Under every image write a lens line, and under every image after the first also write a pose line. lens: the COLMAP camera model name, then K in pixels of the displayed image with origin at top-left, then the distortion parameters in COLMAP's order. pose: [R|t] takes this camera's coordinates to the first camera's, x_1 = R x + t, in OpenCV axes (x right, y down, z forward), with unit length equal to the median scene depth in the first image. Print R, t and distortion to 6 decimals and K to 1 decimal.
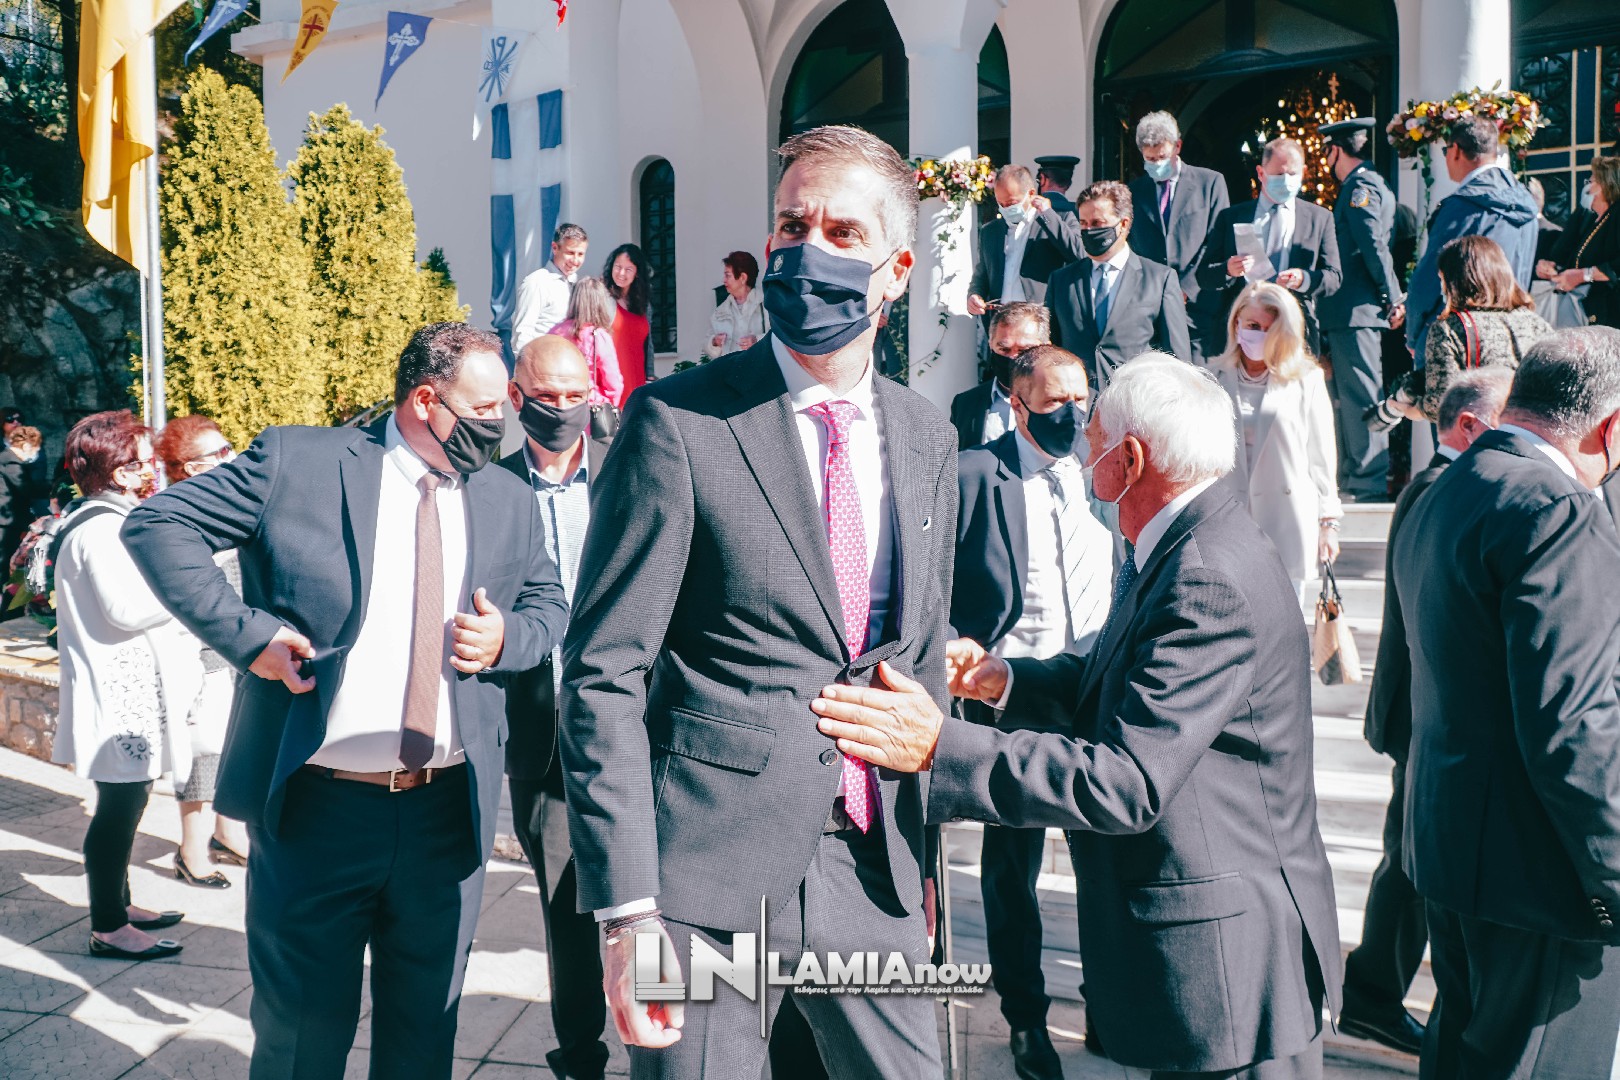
lens RADIAL K [[1290.4, 0, 792.8], [0, 1290.4, 526.8], [0, 0, 1]] dist [0.015065, -0.029055]
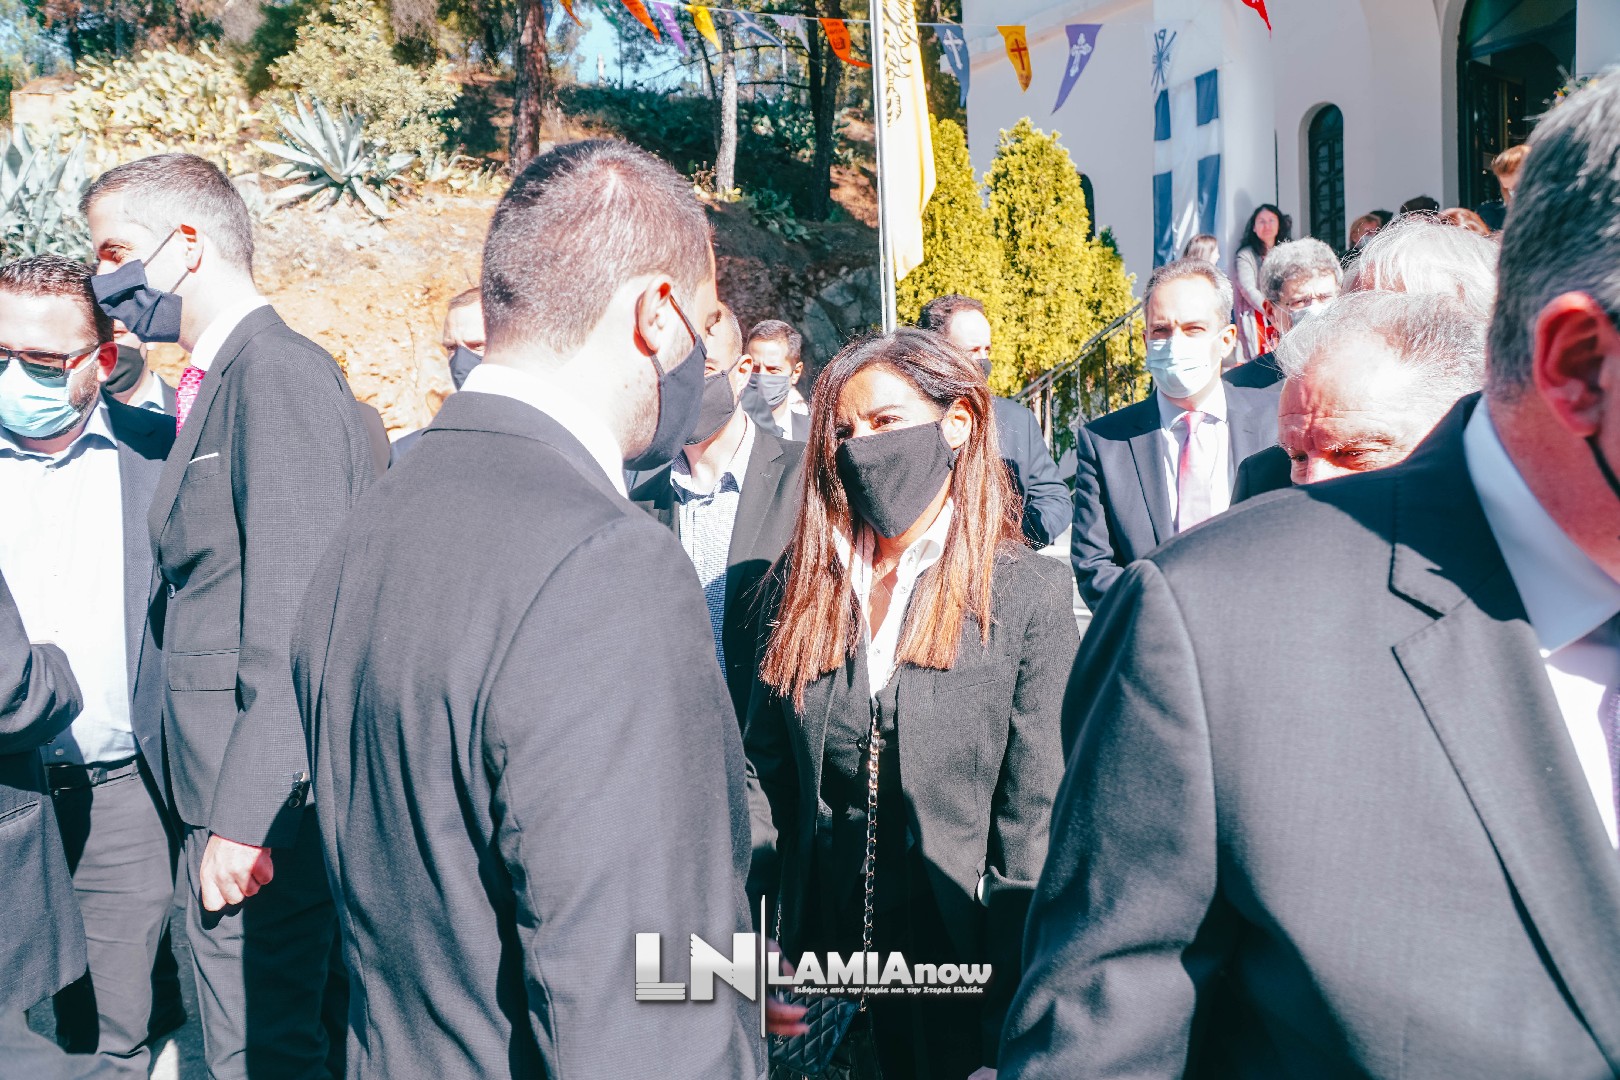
lens RADIAL K [[1290.4, 0, 791.3], [0, 1290.4, 544.8], [0, 0, 1]] dist [0.015065, -0.029055]
pose [[0.863214, 0.003618, -0.504825, 0.072089], [0.020734, 0.998876, 0.042613, 0.014560], [0.504412, -0.047252, 0.862169, -0.167231]]
